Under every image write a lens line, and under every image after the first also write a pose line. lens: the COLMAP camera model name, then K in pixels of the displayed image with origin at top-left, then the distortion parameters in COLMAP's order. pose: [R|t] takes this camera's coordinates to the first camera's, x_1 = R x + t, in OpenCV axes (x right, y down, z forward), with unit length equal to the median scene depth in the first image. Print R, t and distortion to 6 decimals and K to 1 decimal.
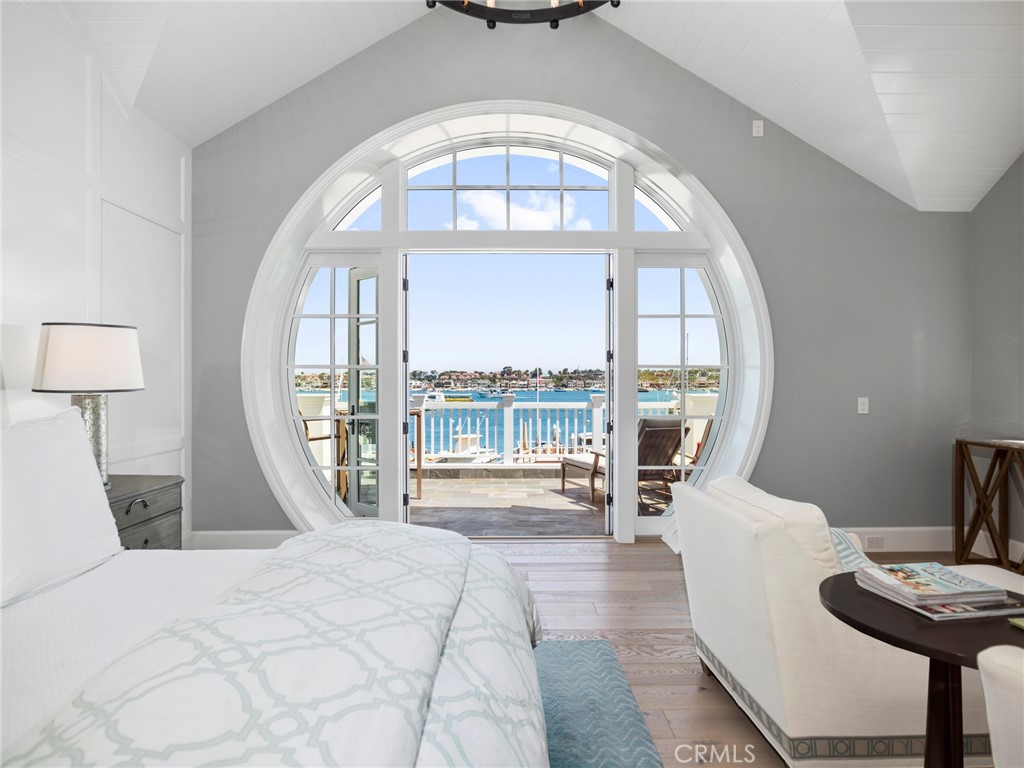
lens RADIAL K [[549.3, 0, 512.0], [0, 549.3, 384.0], [0, 0, 1]] dist [-0.051948, 0.036007]
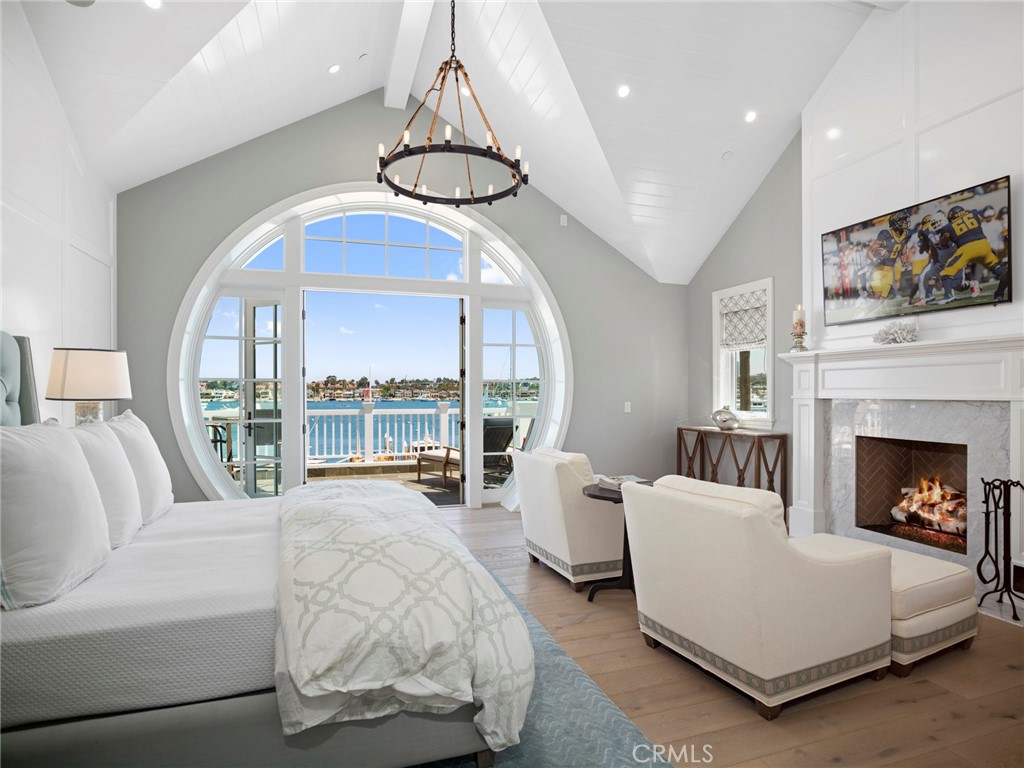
lens RADIAL K [[549.3, 0, 512.0], [0, 549.3, 384.0], [0, 0, 1]] dist [-0.051948, 0.036007]
pose [[0.951368, 0.002431, 0.308048, -0.115250], [0.003008, 0.999848, -0.017179, 0.000046], [-0.308043, 0.017271, 0.951216, -0.308653]]
